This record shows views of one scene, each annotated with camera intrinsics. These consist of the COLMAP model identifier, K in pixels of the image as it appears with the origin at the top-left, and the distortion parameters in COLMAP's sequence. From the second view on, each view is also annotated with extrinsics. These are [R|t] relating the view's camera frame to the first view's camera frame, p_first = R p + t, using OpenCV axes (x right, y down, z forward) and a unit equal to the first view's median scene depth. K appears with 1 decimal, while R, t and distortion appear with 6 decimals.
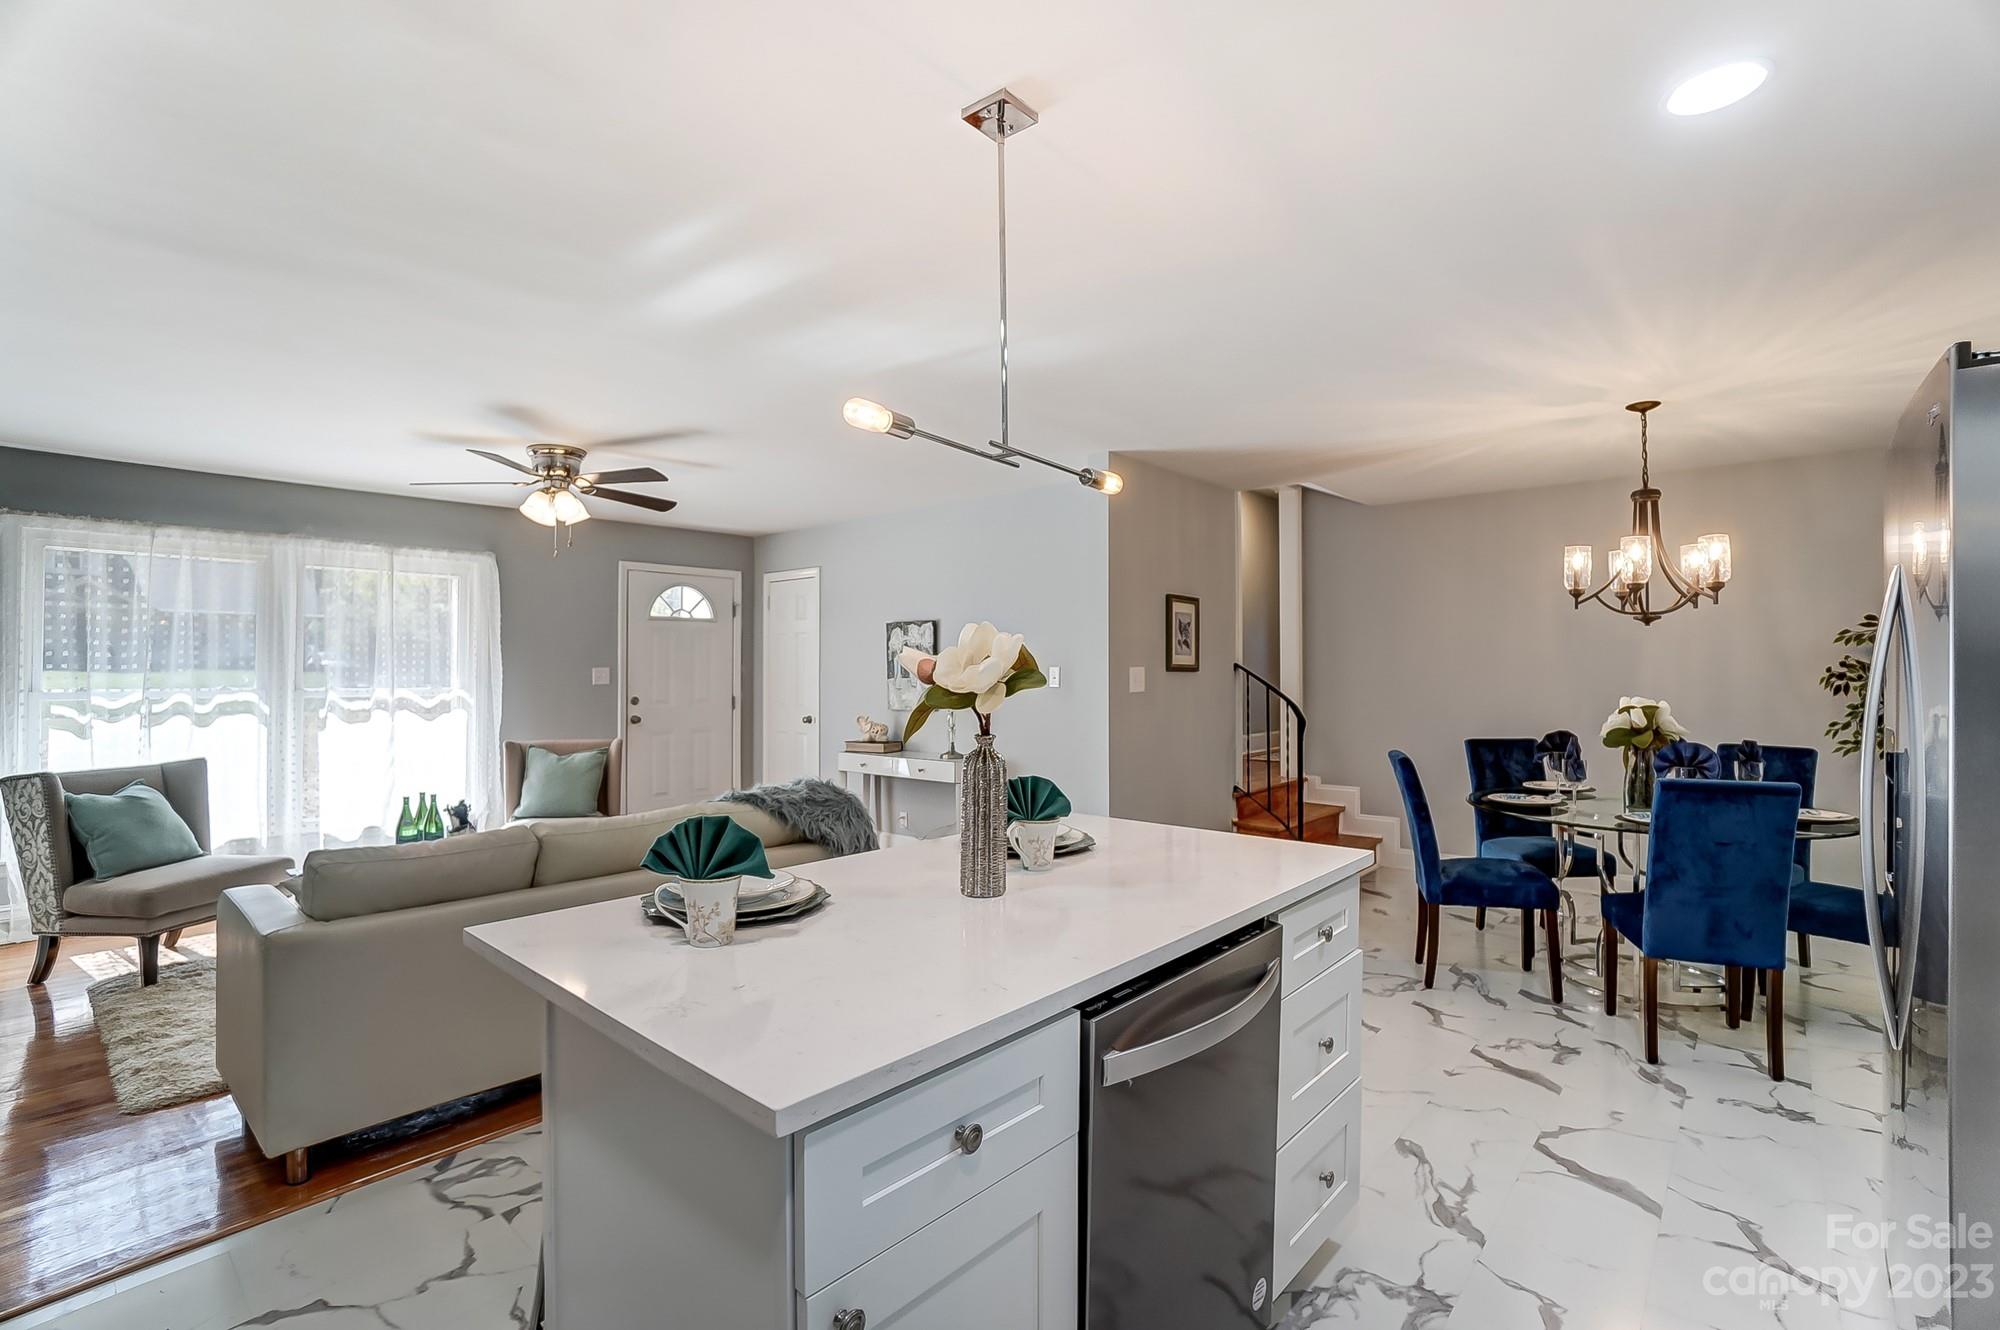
lens RADIAL K [[859.0, 0, 996.3], [0, 859.0, 662.8], [0, 0, 1]] dist [-0.082477, 0.024233]
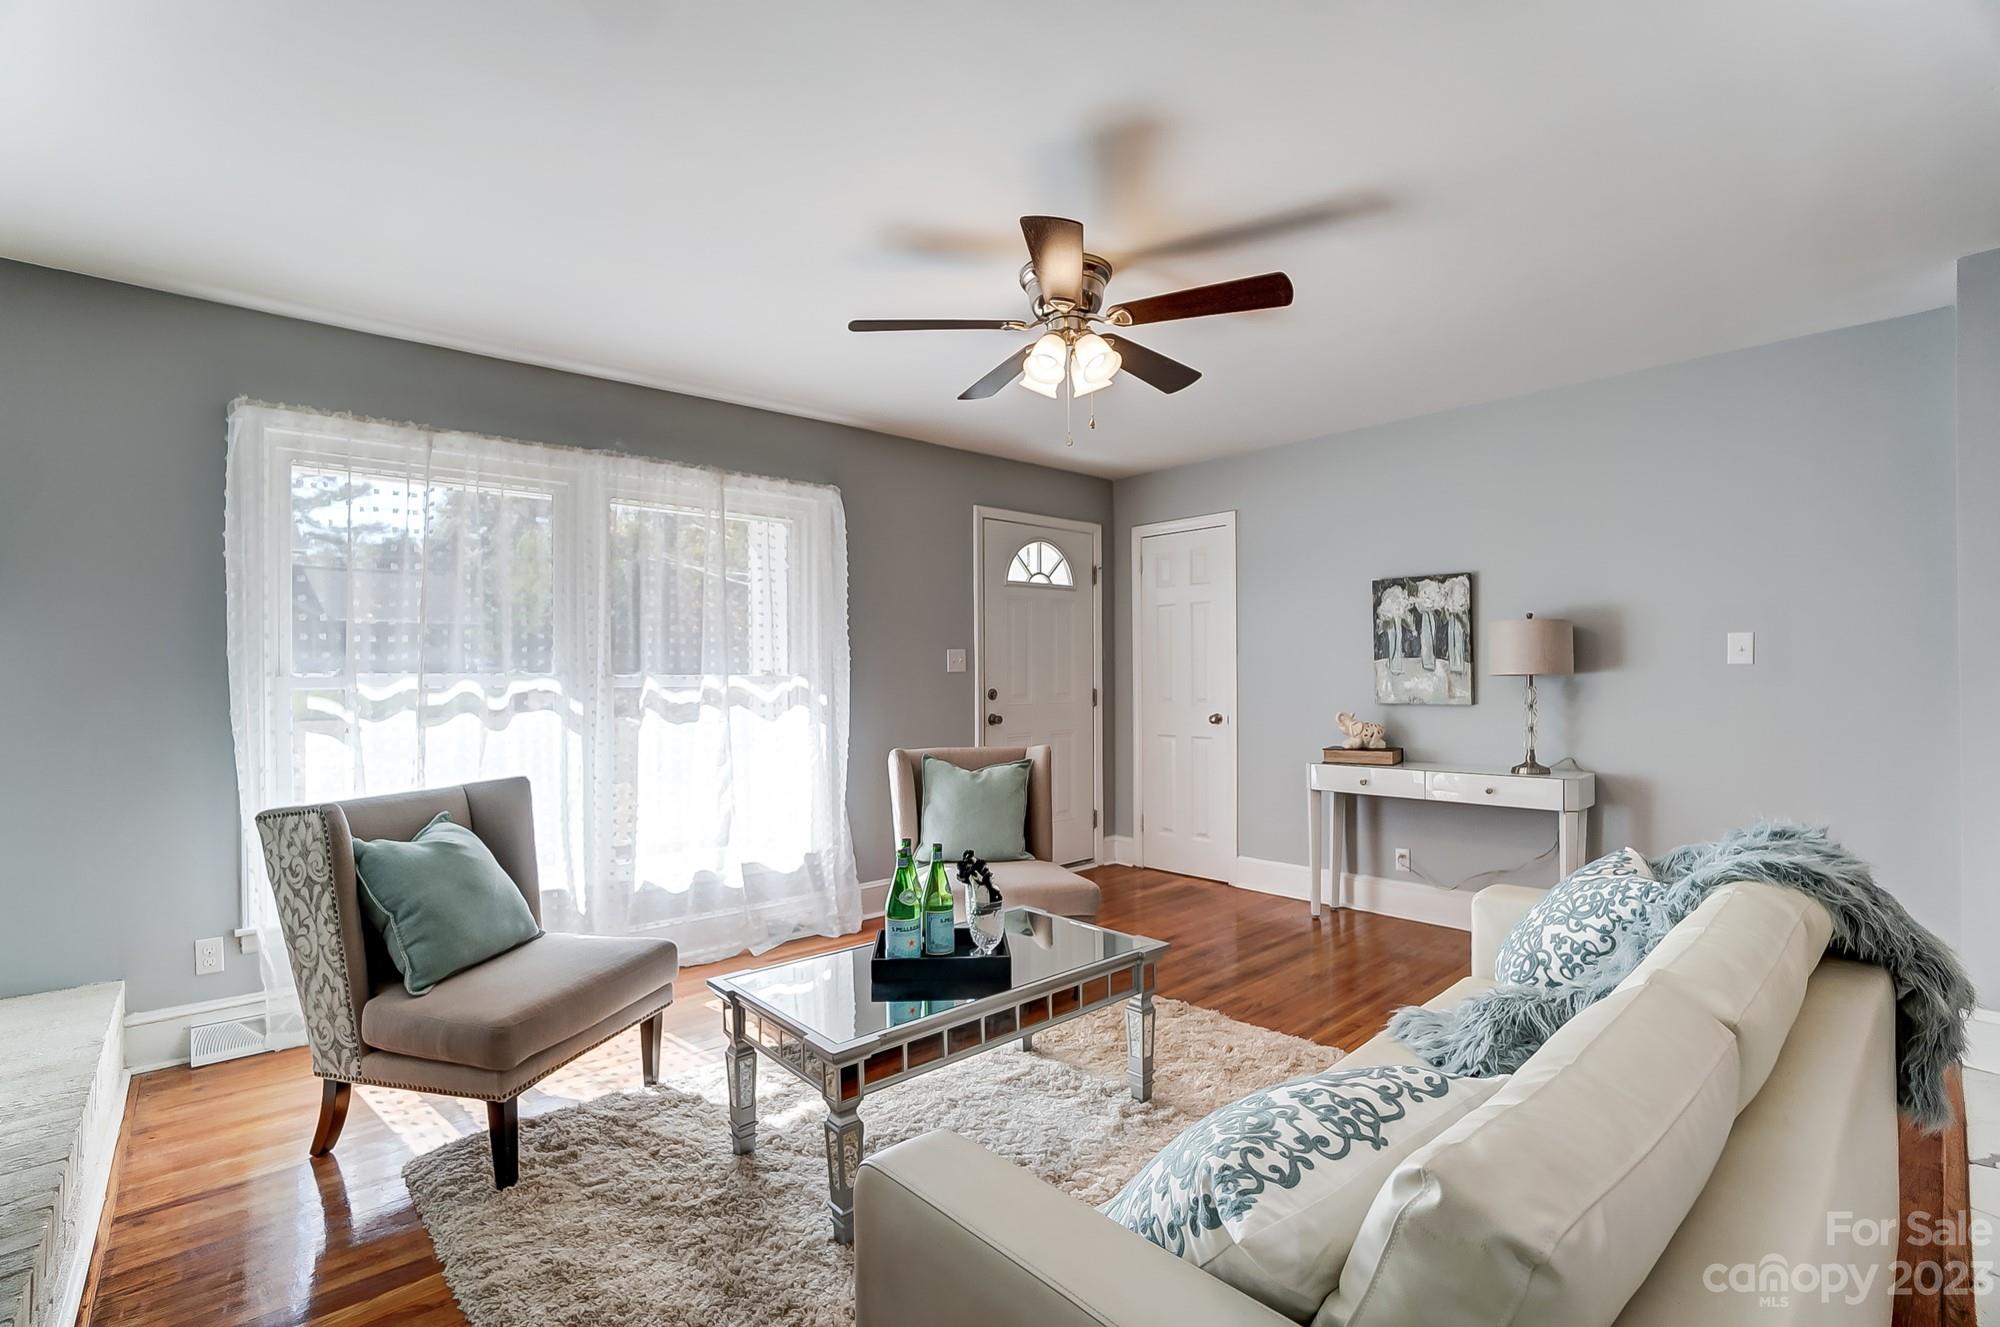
lens RADIAL K [[886.8, 0, 1002.2], [0, 886.8, 680.8], [0, 0, 1]] dist [-0.067336, 0.022324]
pose [[0.991379, -0.005925, -0.130891, -0.409951], [0.008106, 0.999837, 0.016136, 0.026760], [0.130774, -0.017058, 0.991265, 0.296911]]
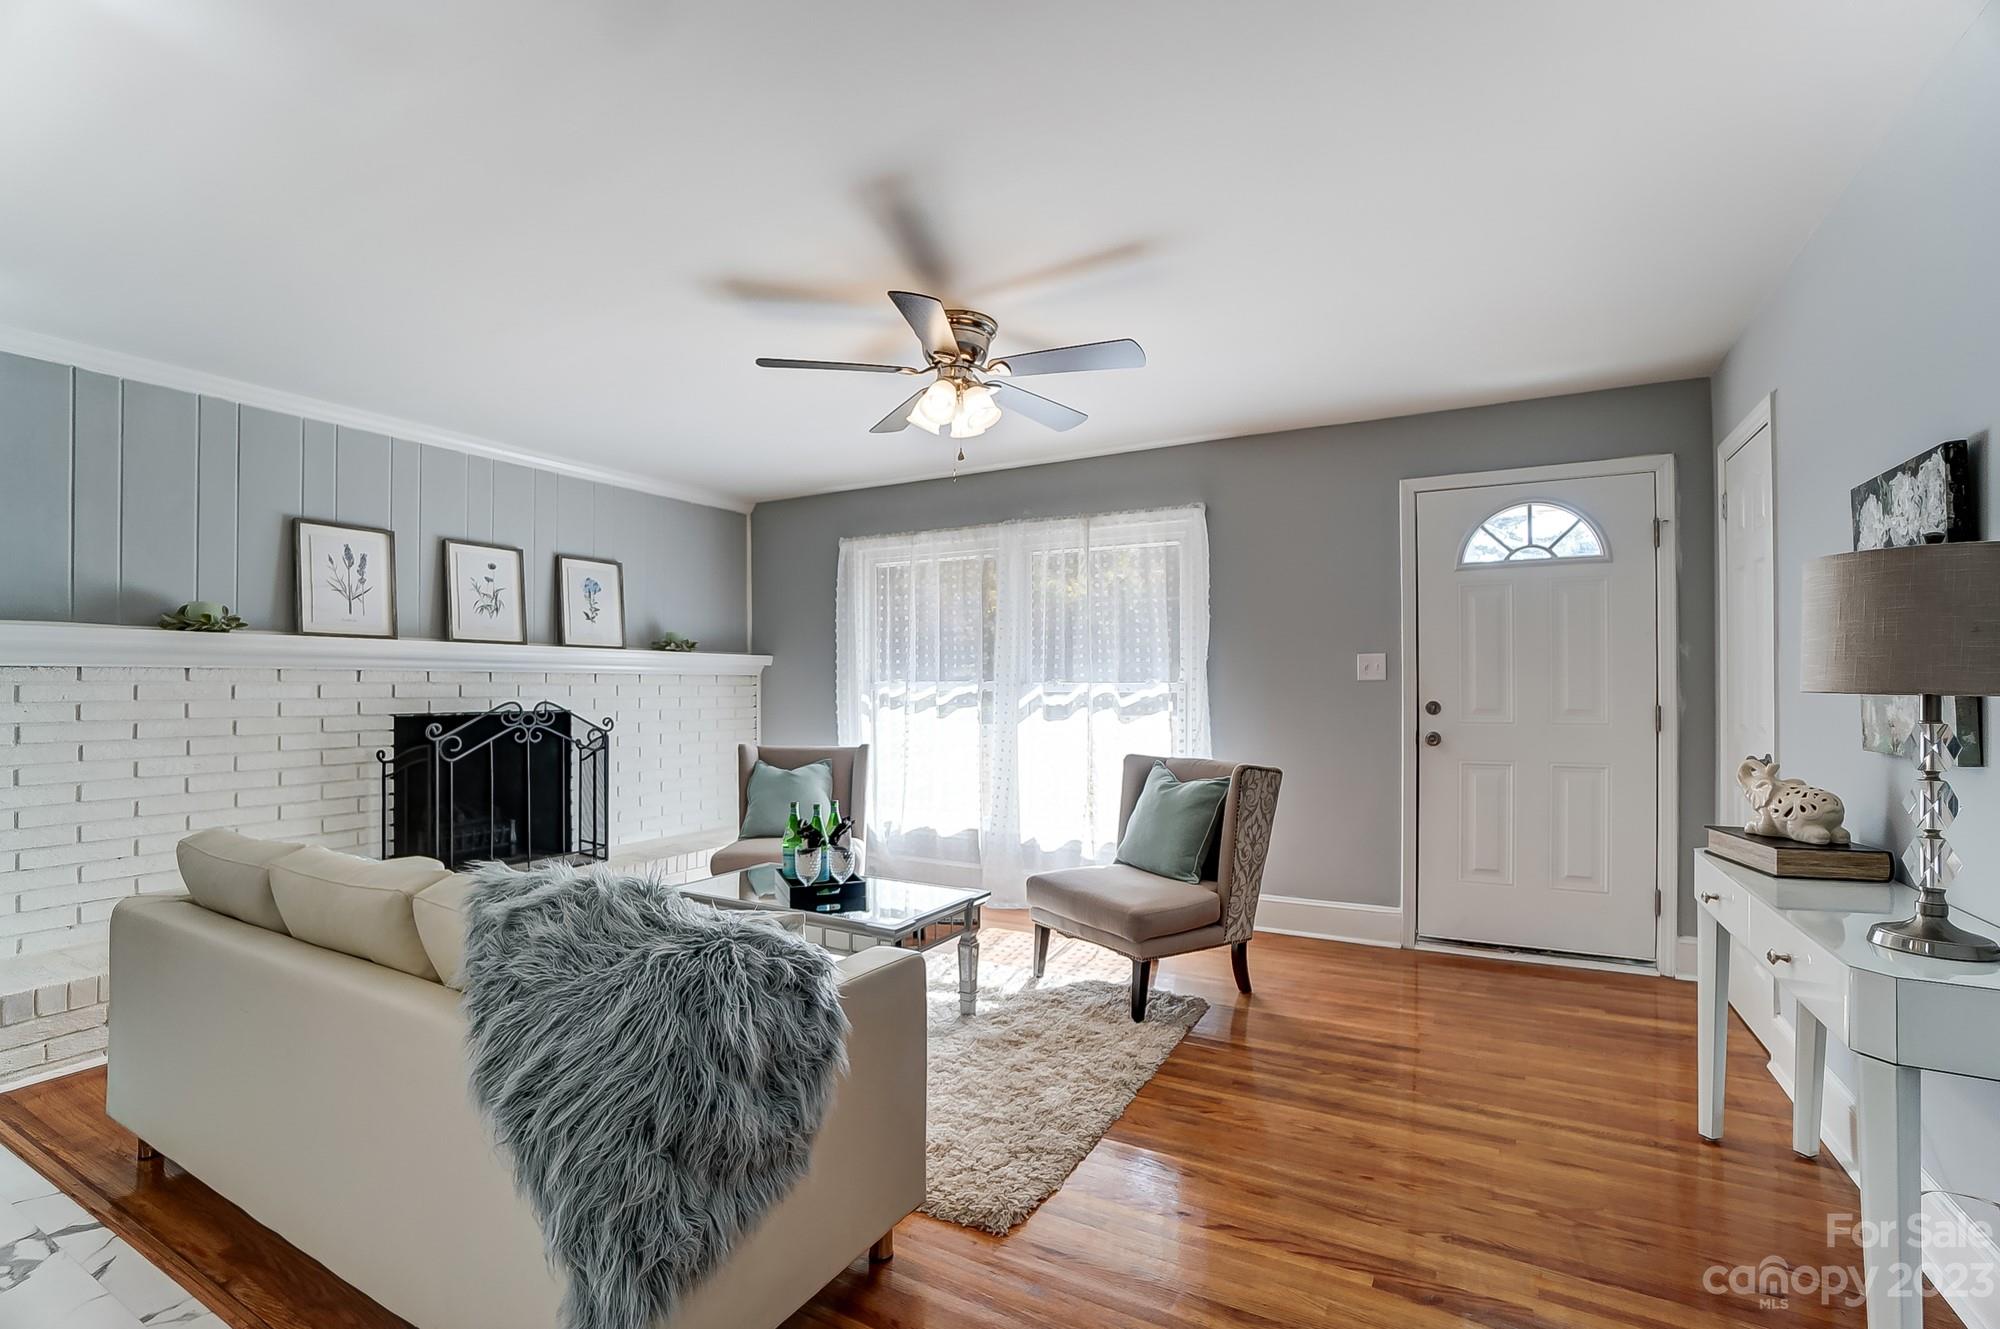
lens RADIAL K [[886.8, 0, 1002.2], [0, 886.8, 681.8], [0, 0, 1]] dist [-0.067336, 0.022324]
pose [[0.208965, -0.001577, -0.977922, 0.150572], [0.011547, 0.999933, 0.000855, 0.029314], [0.977855, -0.011471, 0.208969, 0.739599]]
